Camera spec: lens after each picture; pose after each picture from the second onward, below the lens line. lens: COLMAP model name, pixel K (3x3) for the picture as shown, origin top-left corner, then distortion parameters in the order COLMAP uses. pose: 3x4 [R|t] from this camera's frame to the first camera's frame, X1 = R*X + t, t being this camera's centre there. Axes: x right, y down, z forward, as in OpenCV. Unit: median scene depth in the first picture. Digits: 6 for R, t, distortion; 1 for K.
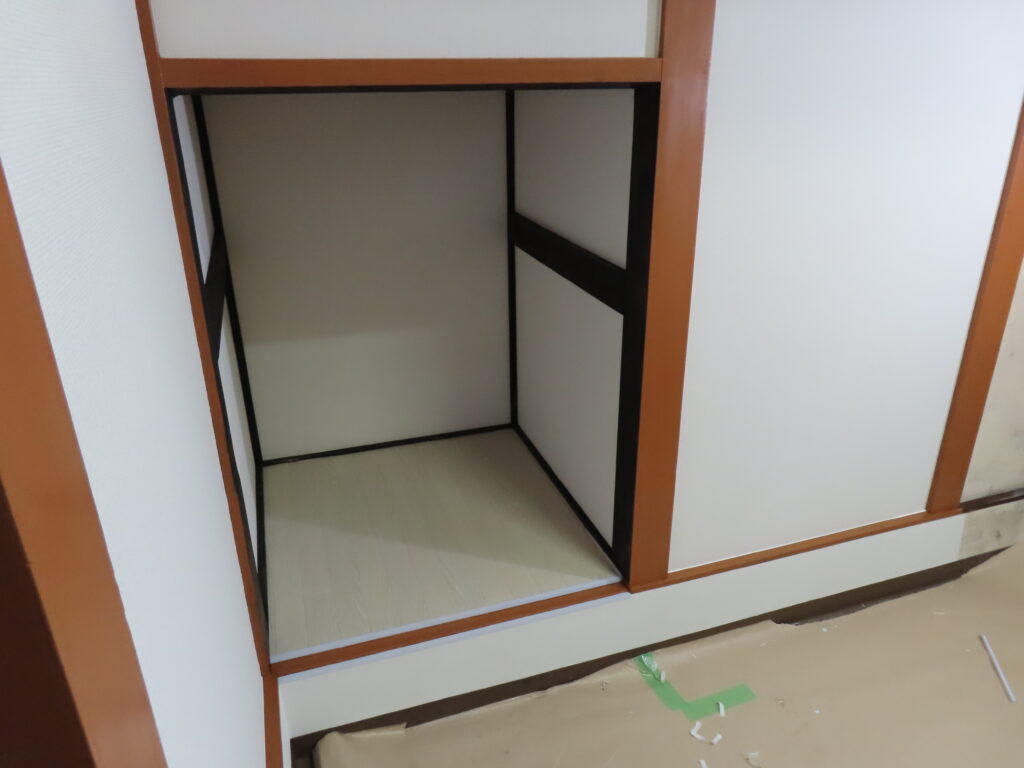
lens RADIAL K [[737.5, 0, 512.0], [0, 737.5, 384.0], [0, 0, 1]] dist [-0.014117, -0.001372]
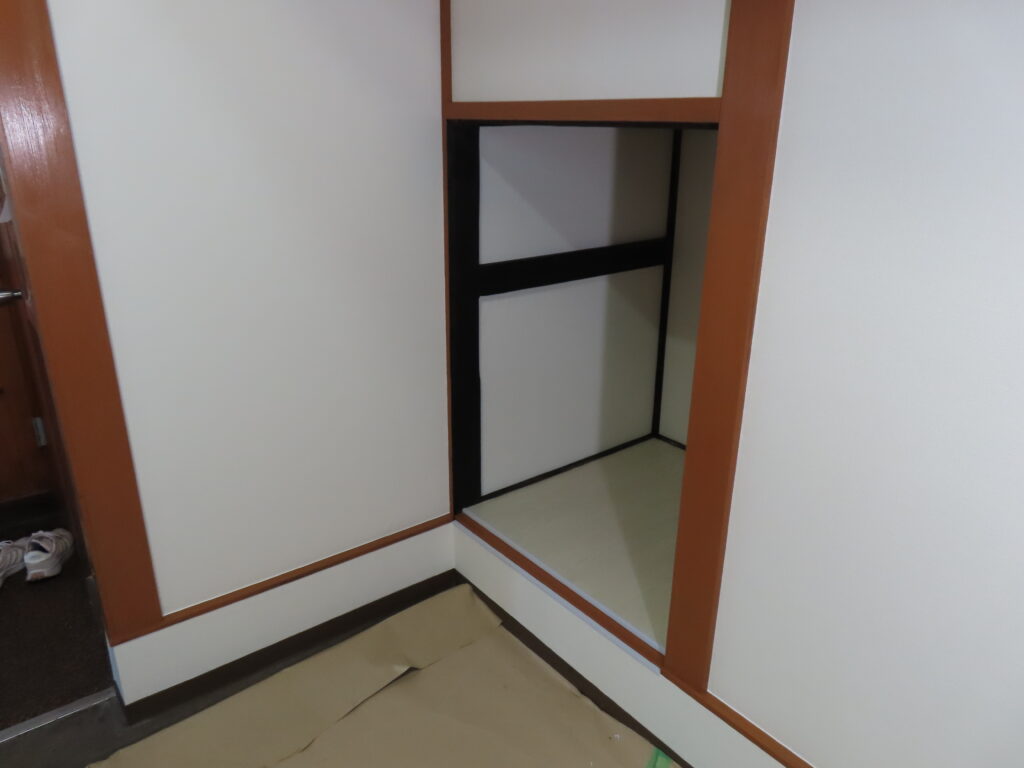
lens RADIAL K [[737.5, 0, 512.0], [0, 737.5, 384.0], [0, 0, 1]] dist [-0.014117, -0.001372]
pose [[0.320038, 0.332330, -0.887205, 0.805758], [-0.373852, 0.904764, 0.204050, -0.159211], [0.870523, 0.266379, 0.413801, 0.373113]]
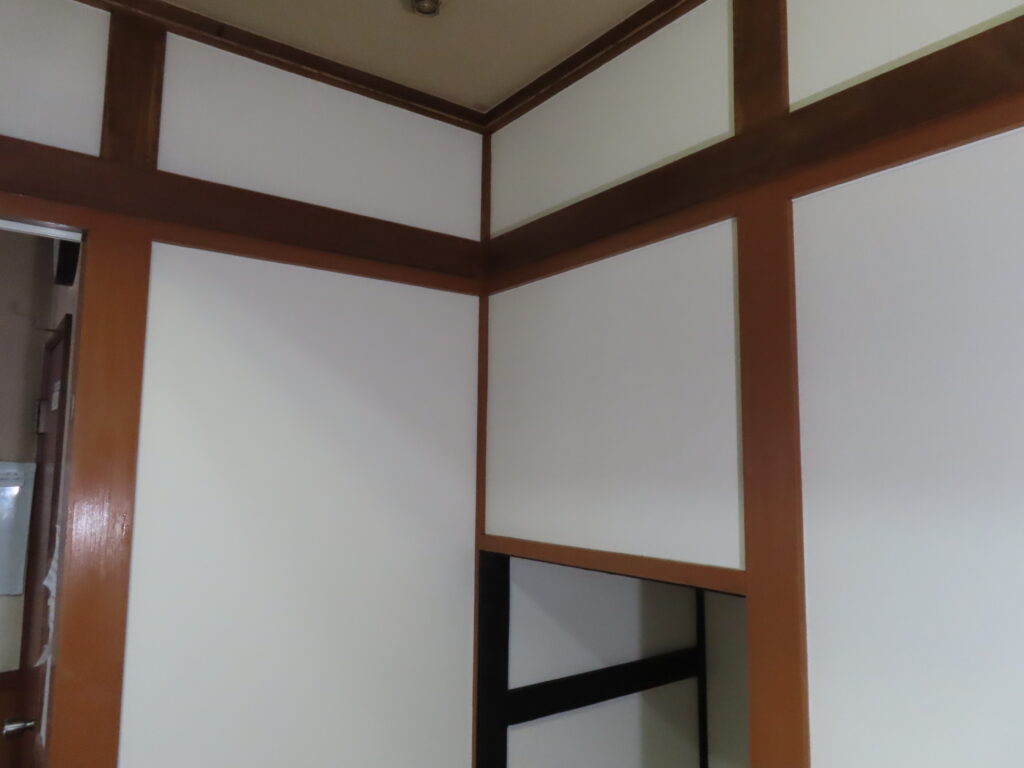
lens RADIAL K [[693.4, 0, 512.0], [0, 693.4, 384.0], [0, 0, 1]] dist [0.005203, 0.001672]
pose [[0.283721, -0.098162, -0.953869, 0.758855], [-0.378591, 0.902467, -0.205482, -0.283555], [0.881006, 0.419425, 0.218886, 0.333005]]
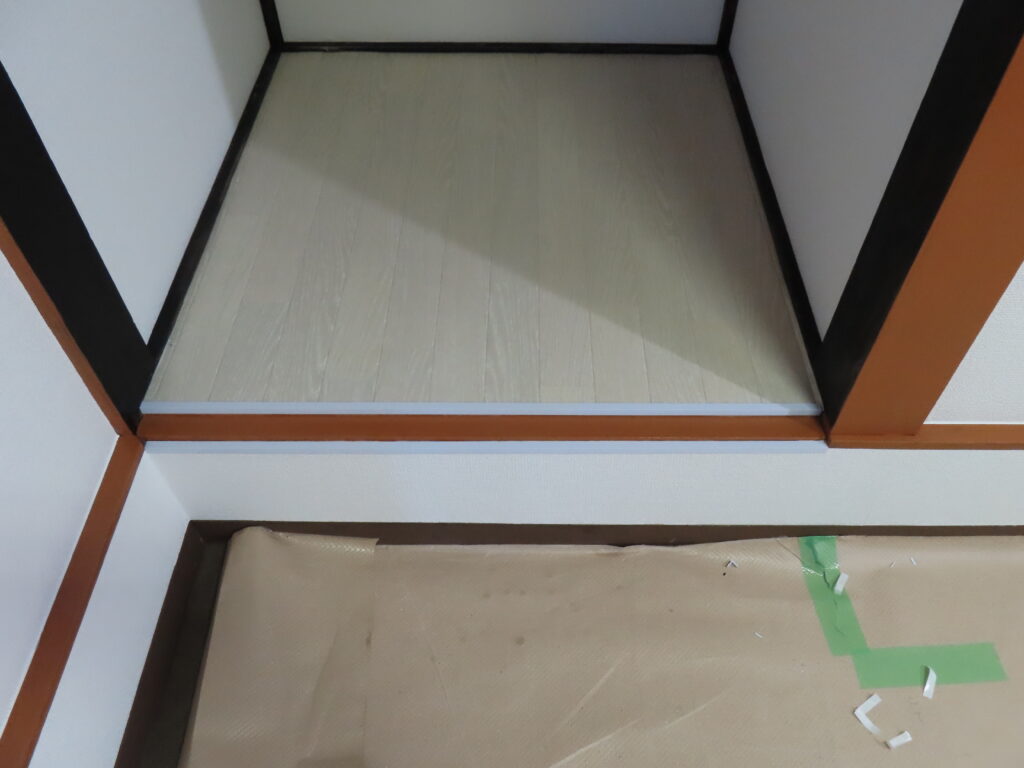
lens RADIAL K [[807.8, 0, 512.0], [0, 807.8, 384.0], [0, 0, 1]] dist [-0.036095, 0.000803]
pose [[0.944294, 0.255882, -0.206964, 0.062126], [-0.135100, 0.874834, 0.465203, 0.025287], [0.300096, -0.411327, 0.860670, 0.495047]]
